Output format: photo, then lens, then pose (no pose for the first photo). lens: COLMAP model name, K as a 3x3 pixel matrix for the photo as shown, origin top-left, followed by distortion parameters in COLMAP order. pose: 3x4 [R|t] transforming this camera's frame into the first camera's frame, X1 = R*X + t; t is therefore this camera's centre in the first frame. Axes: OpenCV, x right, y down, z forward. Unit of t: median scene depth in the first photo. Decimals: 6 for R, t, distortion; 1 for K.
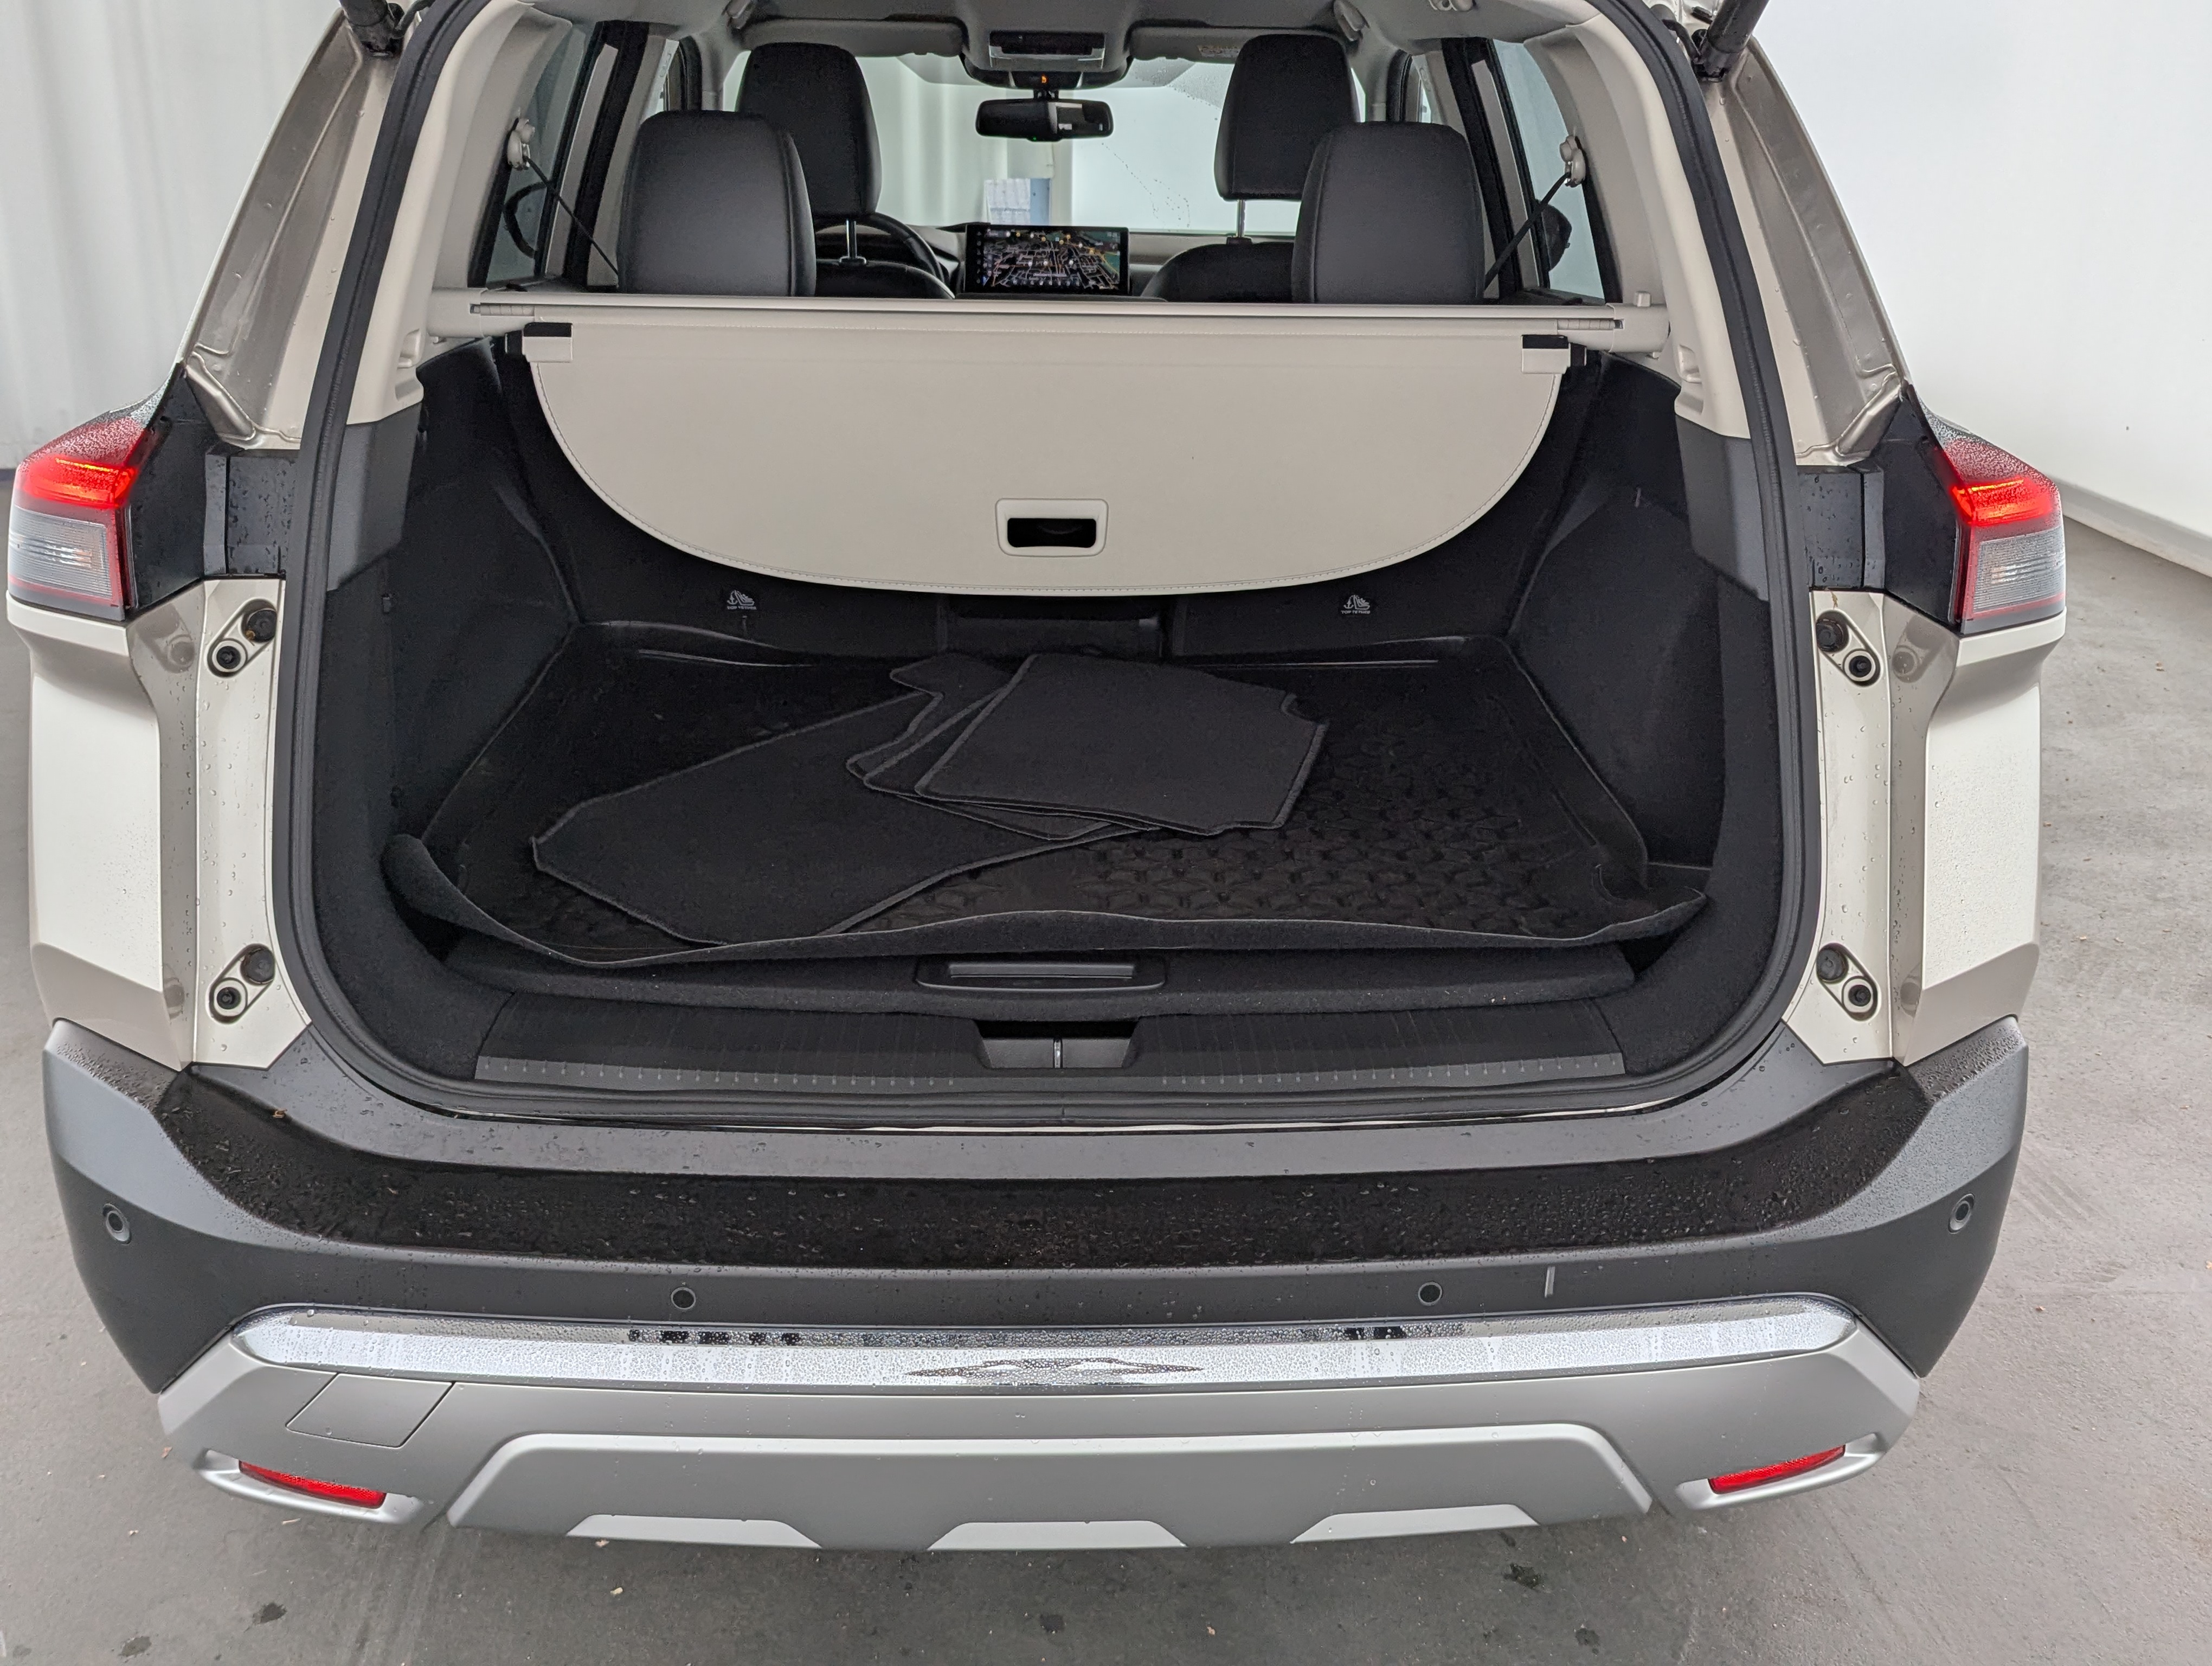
lens RADIAL K [[2048.7, 0, 1104.9], [0, 2048.7, 834.4], [0, 0, 1]] dist [0.032672, 0.000000]
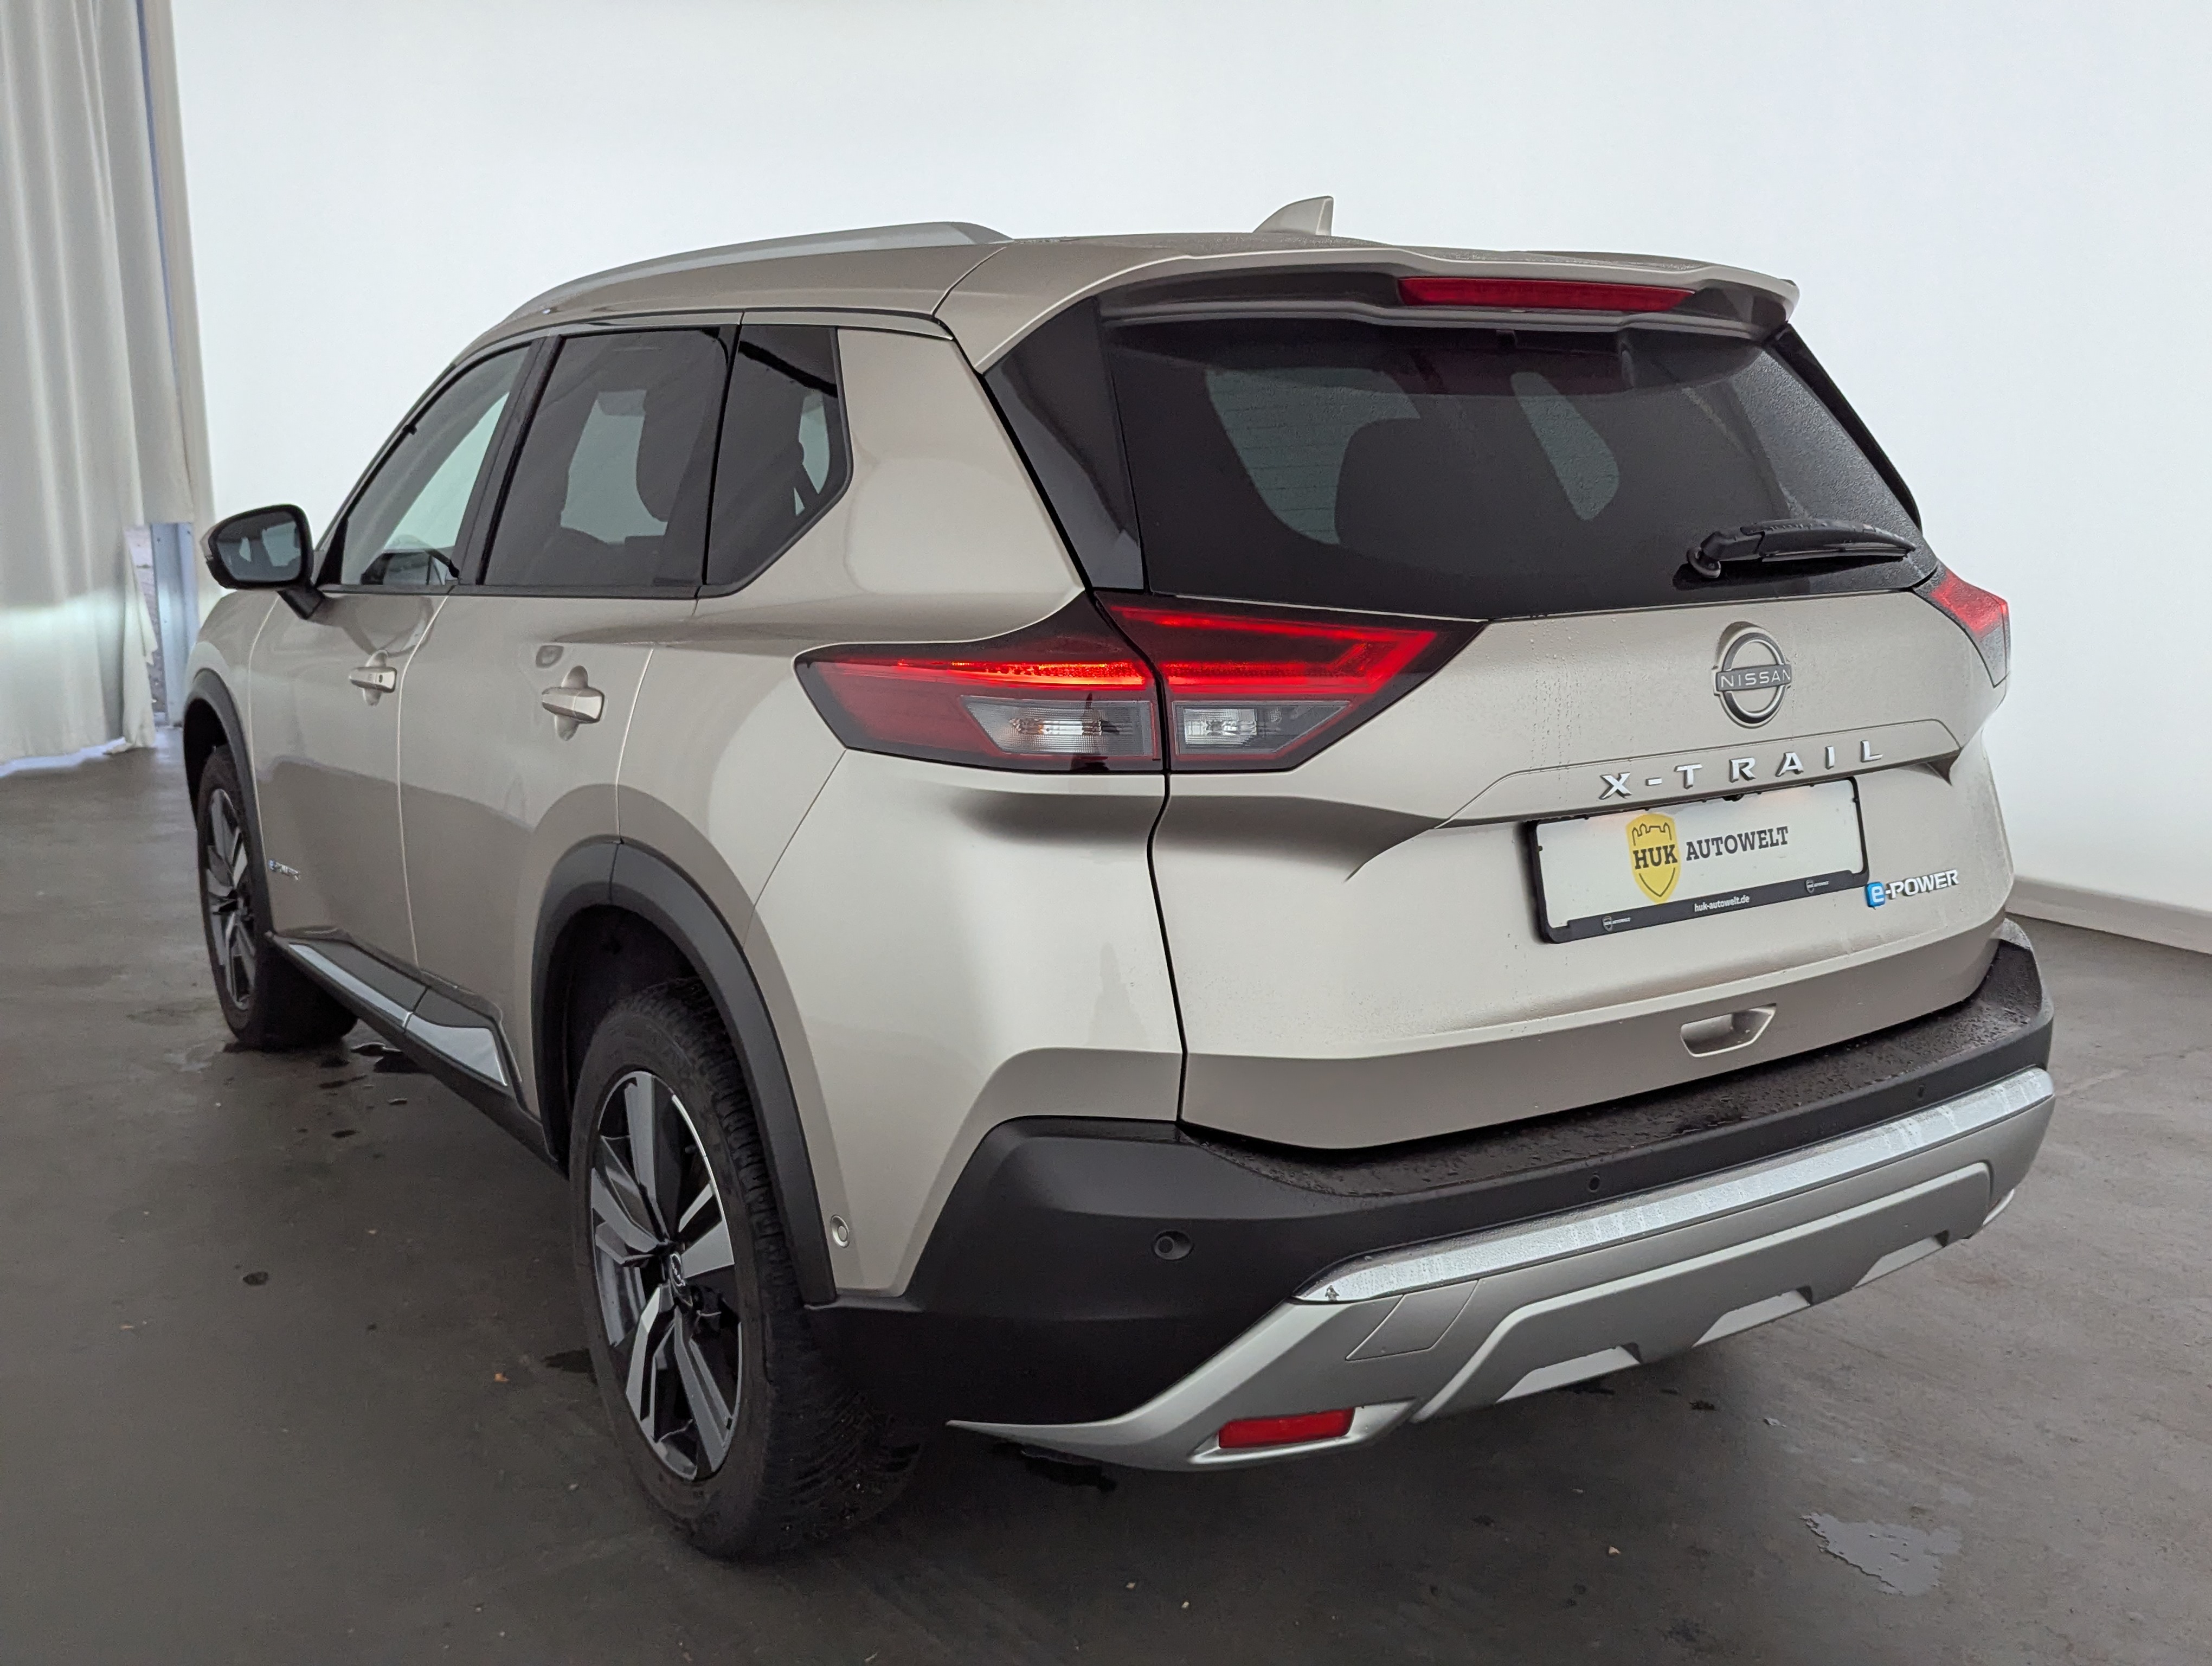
lens RADIAL K [[2048.7, 0, 1095.3], [0, 2048.7, 877.4], [0, 0, 1]] dist [0.032672, 0.000000]
pose [[0.858686, -0.128708, 0.496077, -0.824498], [0.200046, 0.975342, -0.093216, 0.055466], [-0.471847, 0.179281, 0.863261, -0.082397]]
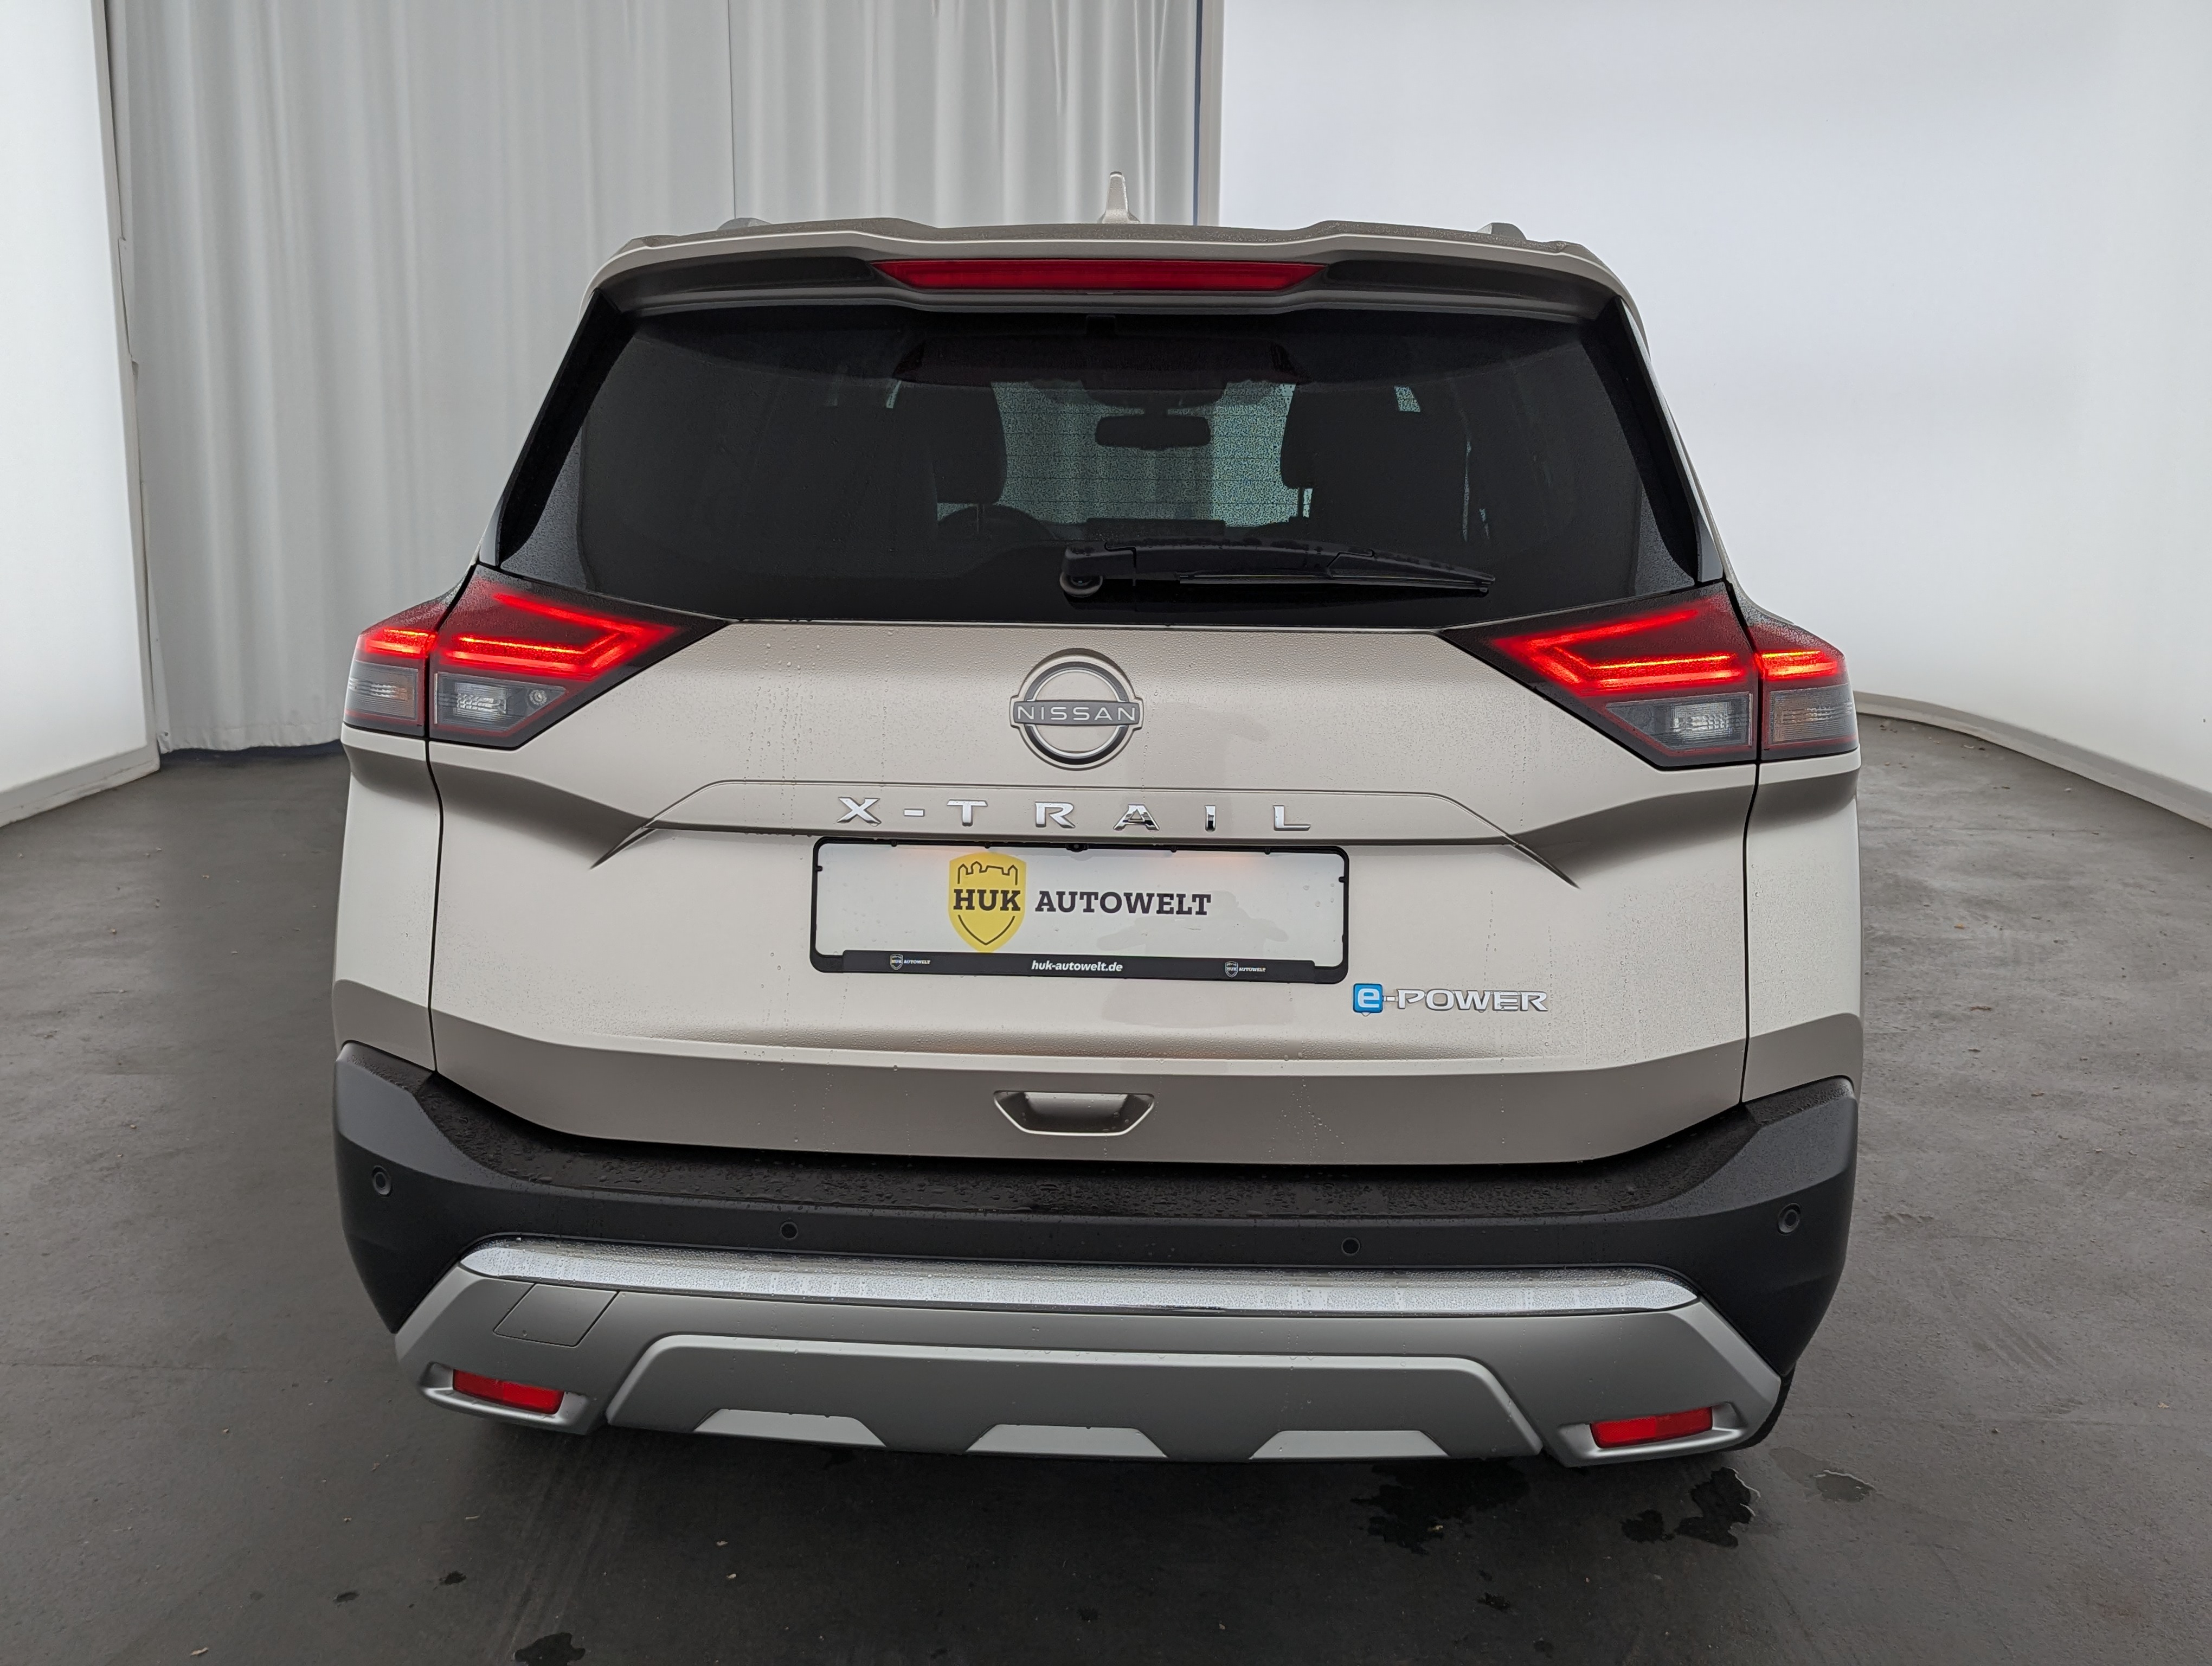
lens RADIAL K [[2048.7, 0, 1096.1], [0, 2048.7, 830.3], [0, 0, 1]] dist [0.032672, 0.000000]
pose [[0.996571, 0.009728, -0.082168, 0.071543], [-0.022418, 0.987666, -0.154962, 0.117662], [0.079647, 0.156273, 0.984497, -0.240723]]
